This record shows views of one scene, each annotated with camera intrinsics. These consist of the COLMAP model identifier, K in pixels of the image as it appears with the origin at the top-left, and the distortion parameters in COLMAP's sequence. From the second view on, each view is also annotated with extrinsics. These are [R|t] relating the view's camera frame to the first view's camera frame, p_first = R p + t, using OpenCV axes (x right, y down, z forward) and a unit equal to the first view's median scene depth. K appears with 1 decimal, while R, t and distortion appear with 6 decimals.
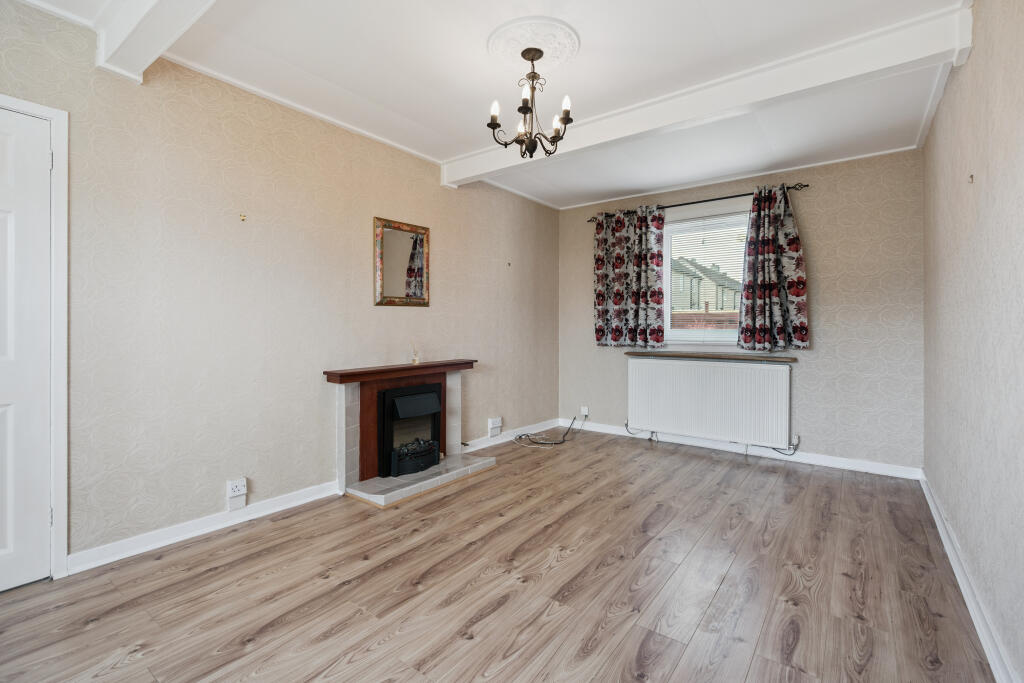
lens RADIAL K [[466.9, 0, 514.3], [0, 466.9, 331.2], [0, 0, 1]] dist [-0.001641, 0.001201]
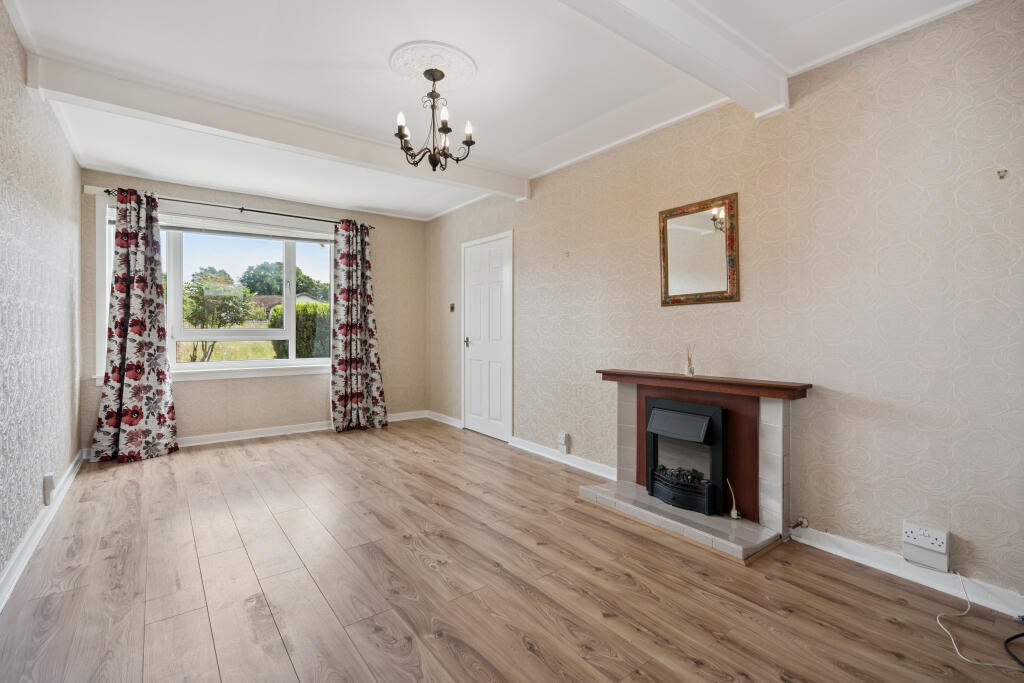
lens RADIAL K [[466.9, 0, 514.4], [0, 466.9, 338.3], [0, 0, 1]] dist [-0.001641, 0.001201]
pose [[-0.276795, 0.010127, -0.960876, 0.838930], [-0.012641, 0.999820, 0.014178, -0.001781], [0.960846, 0.016071, -0.276617, 1.214826]]
